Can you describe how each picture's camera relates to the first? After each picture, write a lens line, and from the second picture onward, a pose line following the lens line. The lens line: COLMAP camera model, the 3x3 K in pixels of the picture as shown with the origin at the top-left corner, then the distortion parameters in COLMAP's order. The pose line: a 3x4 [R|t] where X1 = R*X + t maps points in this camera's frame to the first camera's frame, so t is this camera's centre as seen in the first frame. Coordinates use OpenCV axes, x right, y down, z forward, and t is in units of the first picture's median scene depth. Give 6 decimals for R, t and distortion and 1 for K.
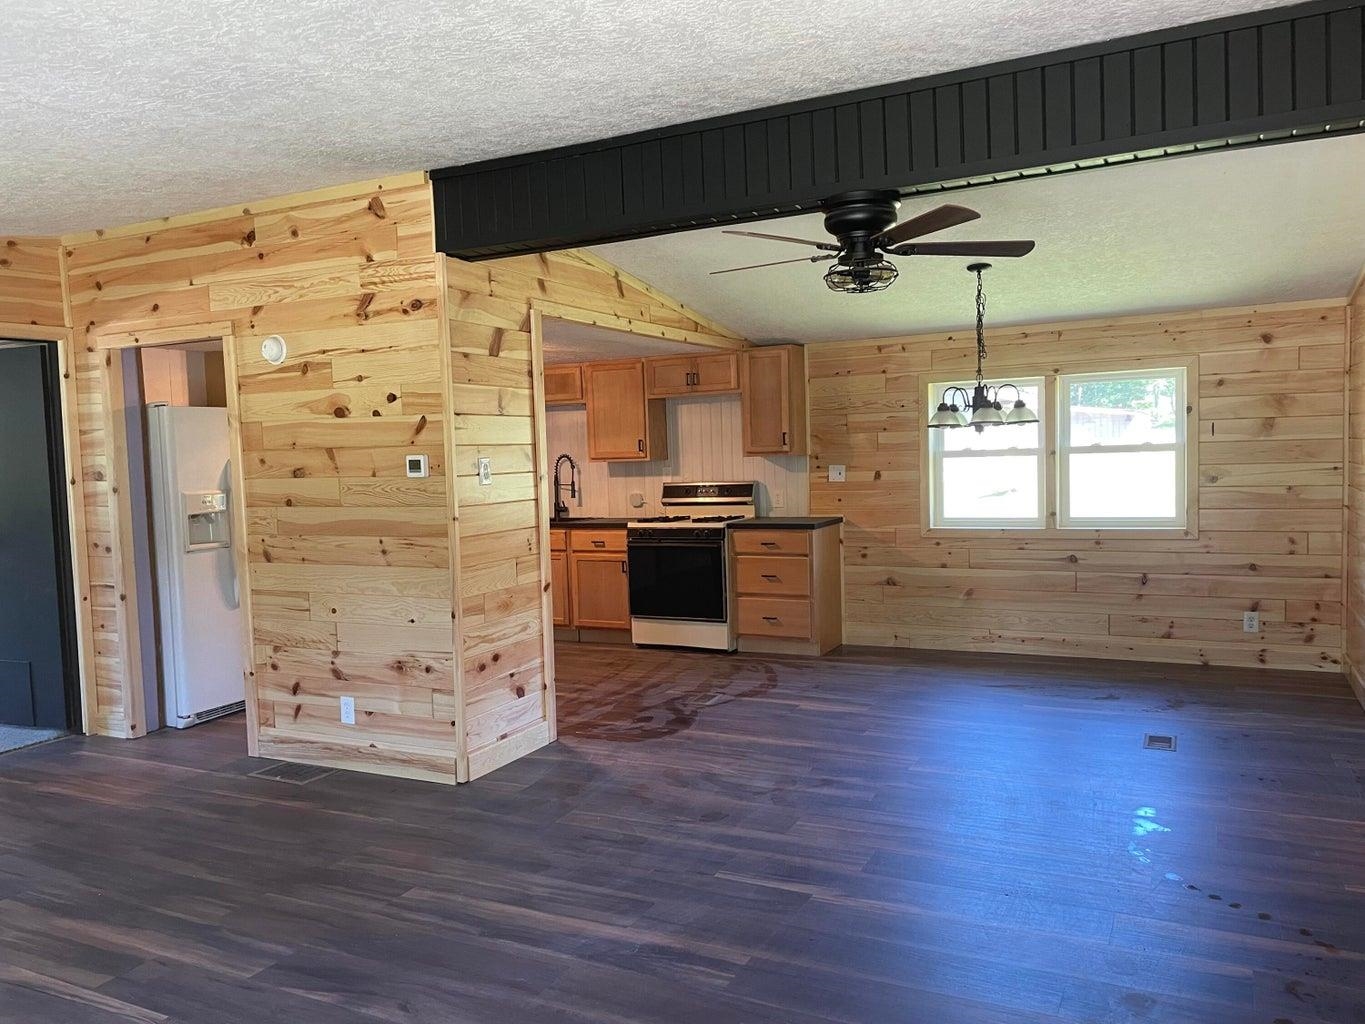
lens RADIAL K [[1024.6, 0, 679.5], [0, 1024.6, 517.7], [0, 0, 1]] dist [0.071068, -0.090917]
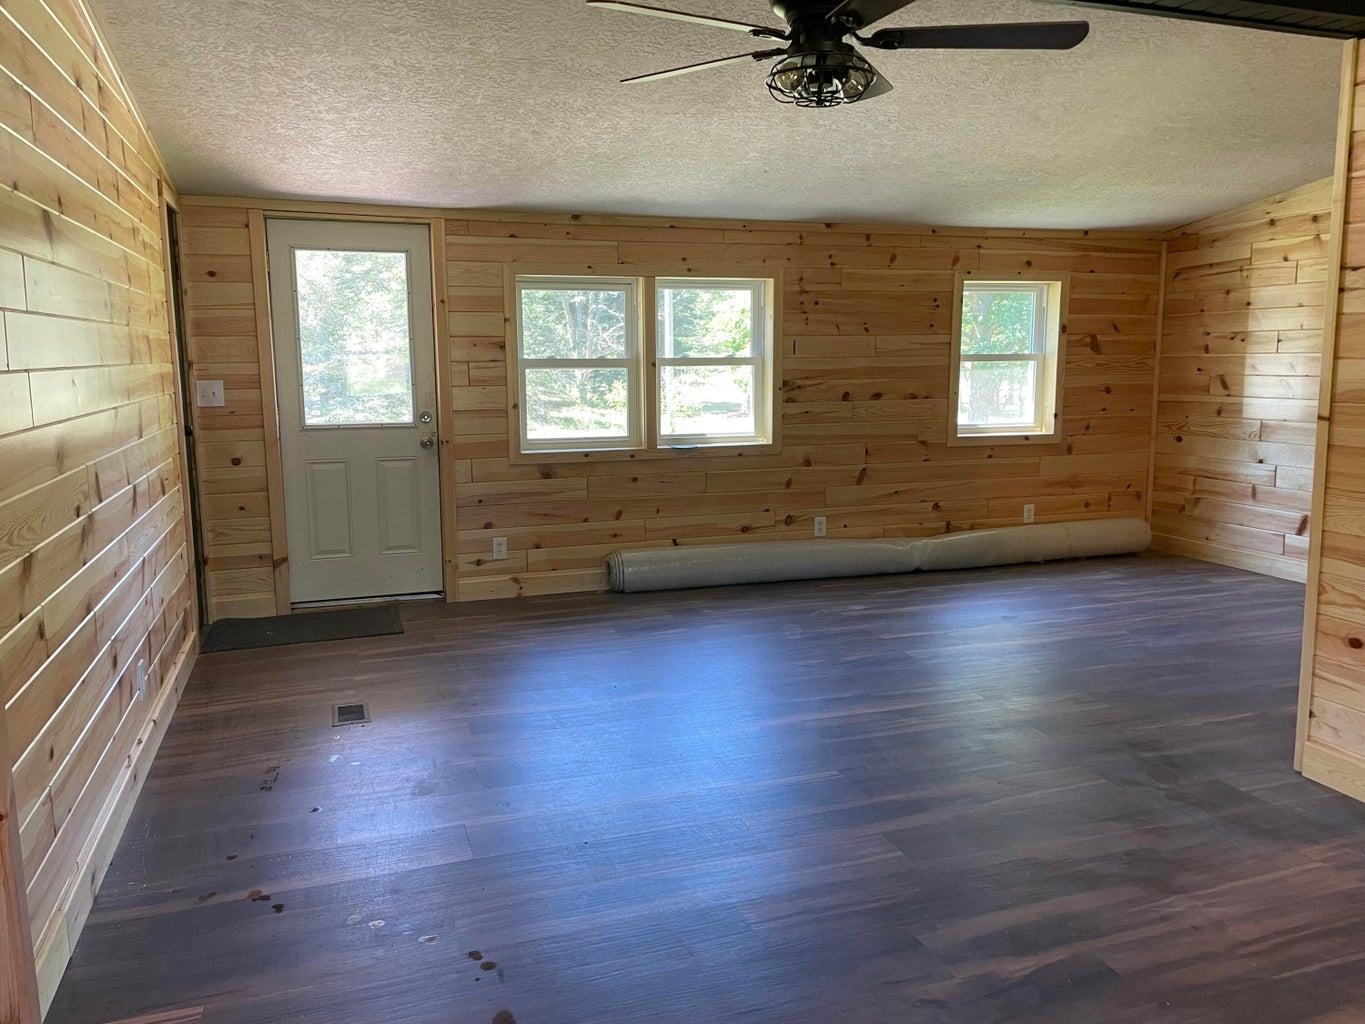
lens RADIAL K [[1024.6, 0, 670.8], [0, 1024.6, 492.5], [0, 0, 1]] dist [0.071068, -0.090917]
pose [[-0.707809, 0.133262, -0.693721, 0.542247], [-0.018215, 0.978275, 0.206508, -0.078409], [0.706169, 0.158804, -0.690004, 1.040472]]
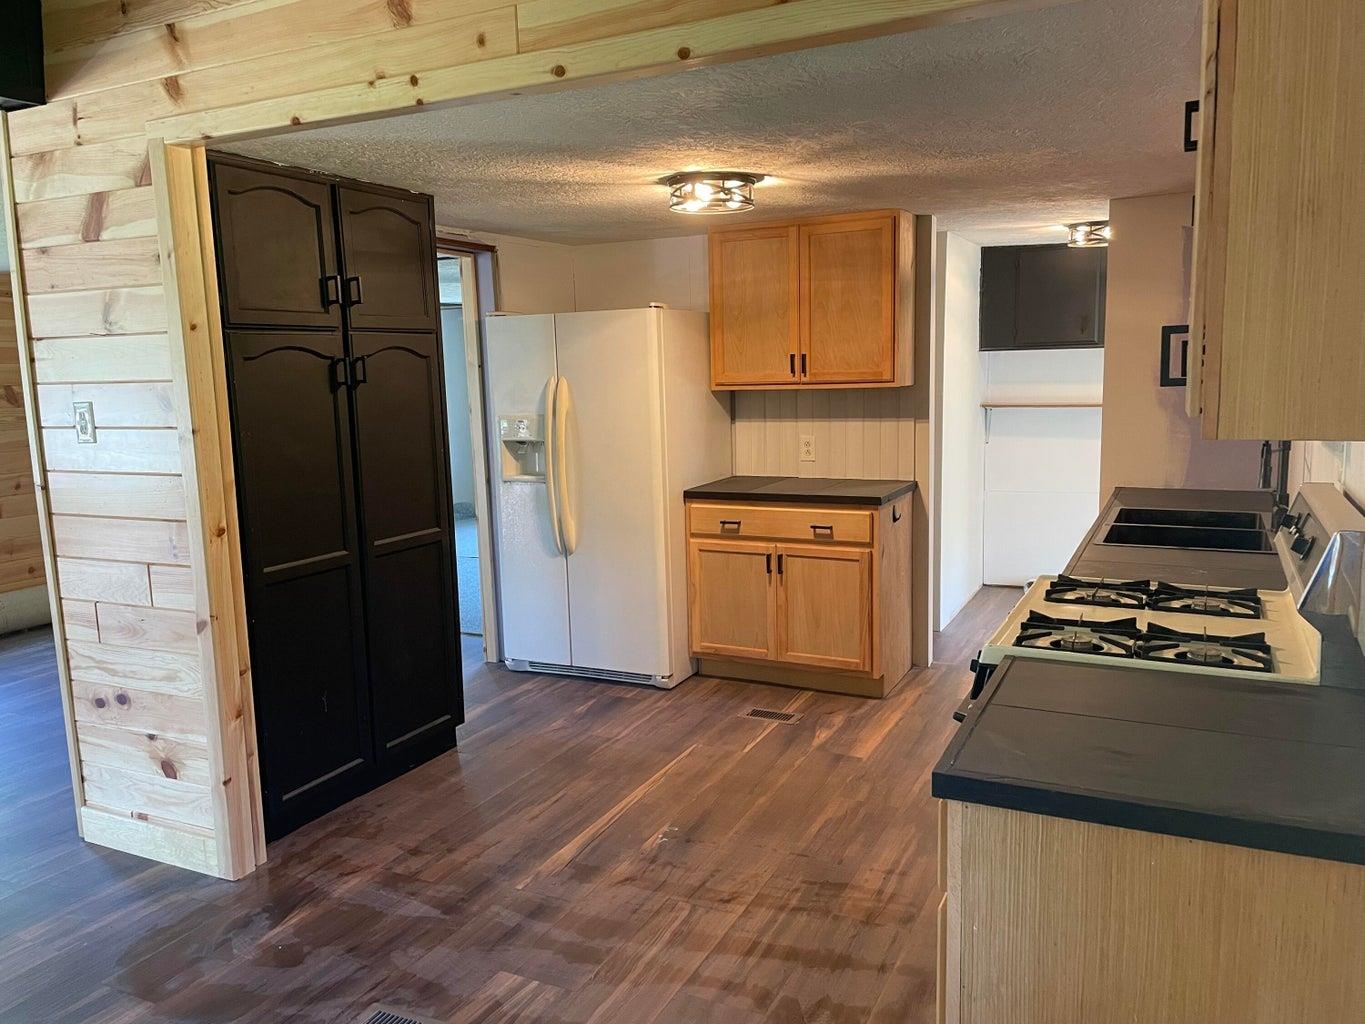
lens RADIAL K [[1024.6, 0, 686.3], [0, 1024.6, 510.3], [0, 0, 1]] dist [0.071068, -0.090917]
pose [[0.012400, 0.170688, -0.985247, 0.445556], [-0.041095, 0.984577, 0.170055, -0.109641], [0.999078, 0.038380, 0.019223, 1.260736]]
